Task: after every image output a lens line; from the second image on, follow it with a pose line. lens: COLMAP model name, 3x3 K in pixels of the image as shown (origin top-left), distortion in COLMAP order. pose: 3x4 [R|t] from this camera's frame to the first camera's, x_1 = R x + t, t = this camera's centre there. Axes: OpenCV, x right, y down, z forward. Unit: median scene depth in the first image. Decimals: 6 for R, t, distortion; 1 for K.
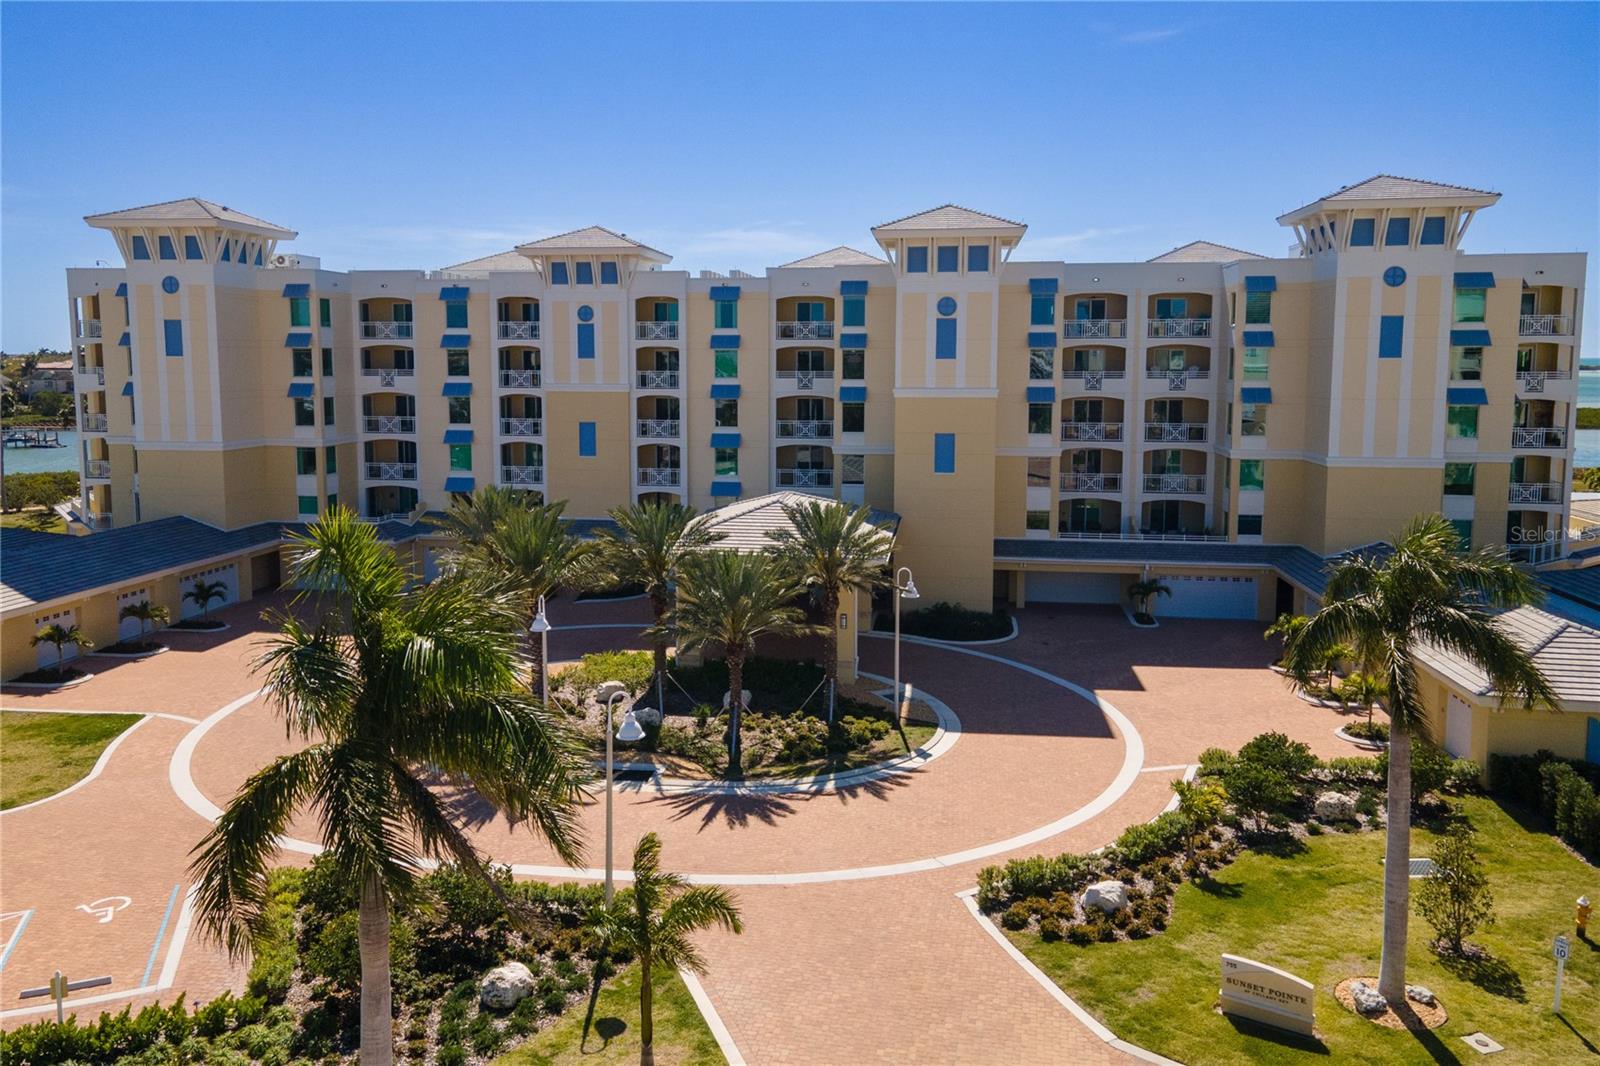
lens RADIAL K [[1167.2, 0, 782.1], [0, 1167.2, 465.8], [0, 0, 1]] dist [0.026739, 0.029769]
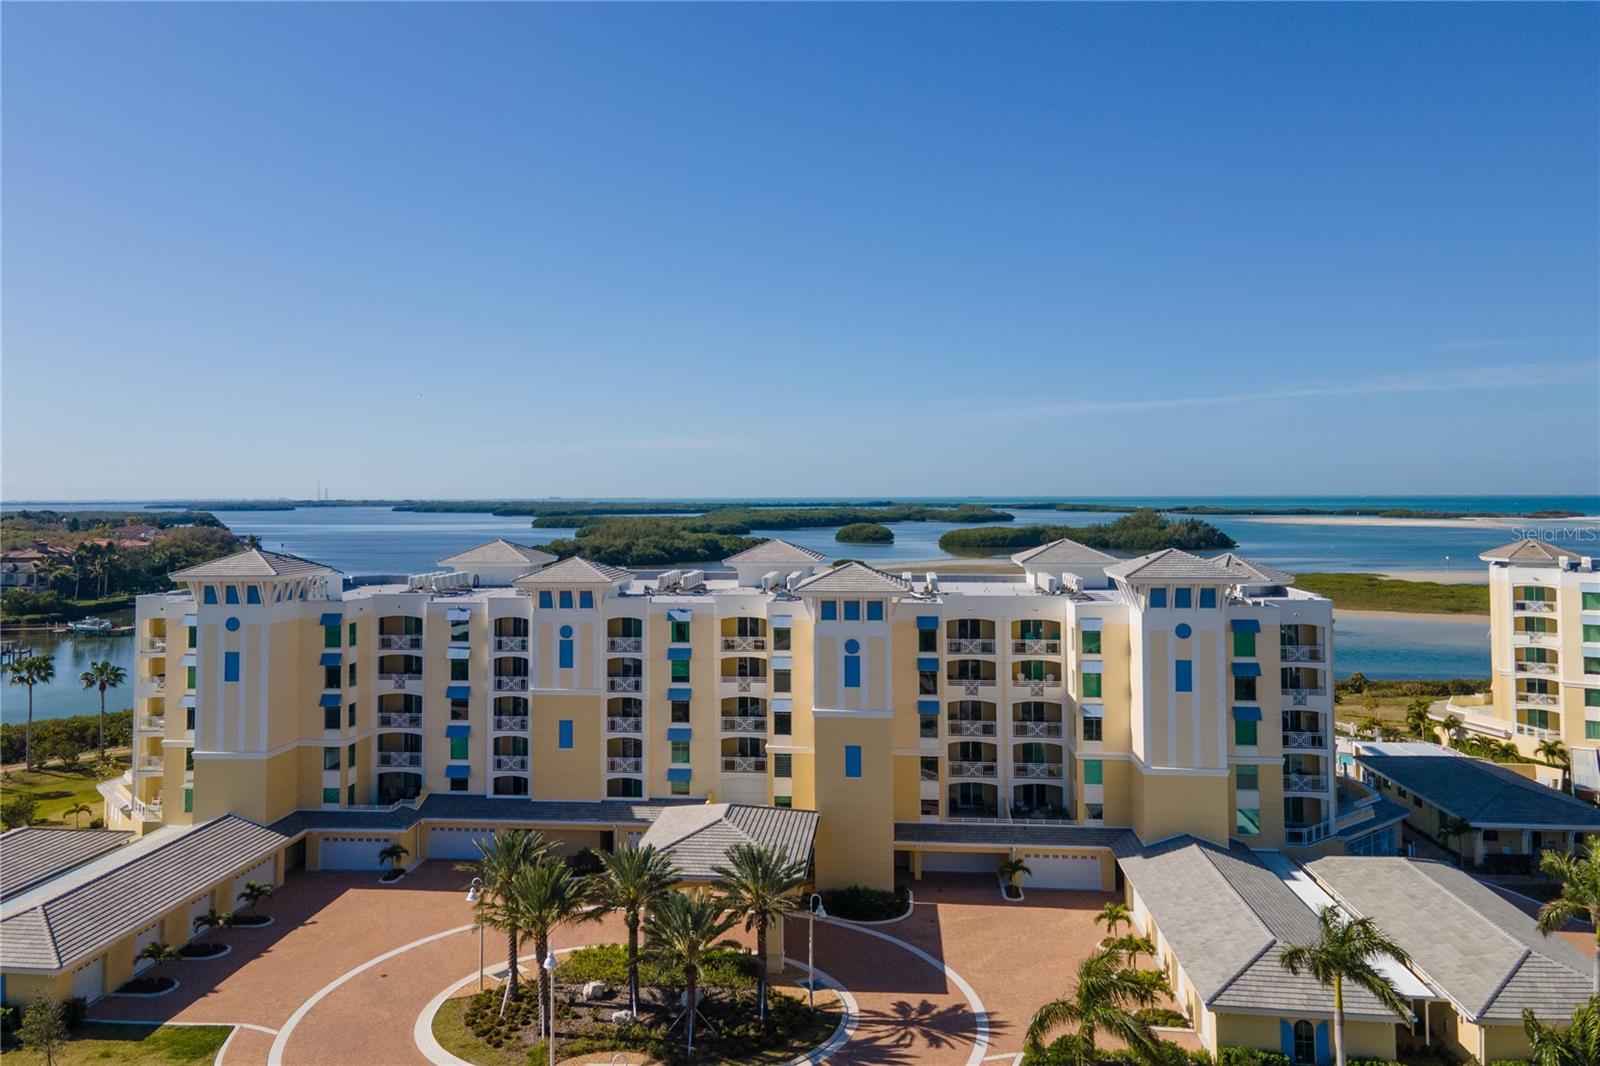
lens RADIAL K [[1167.2, 0, 781.8], [0, 1167.2, 461.9], [0, 0, 1]] dist [0.026739, 0.029769]
pose [[0.998962, -0.004462, 0.045326, 0.004768], [0.009858, 0.992781, -0.119539, -0.164905], [-0.044466, 0.119862, 0.991794, -0.270815]]
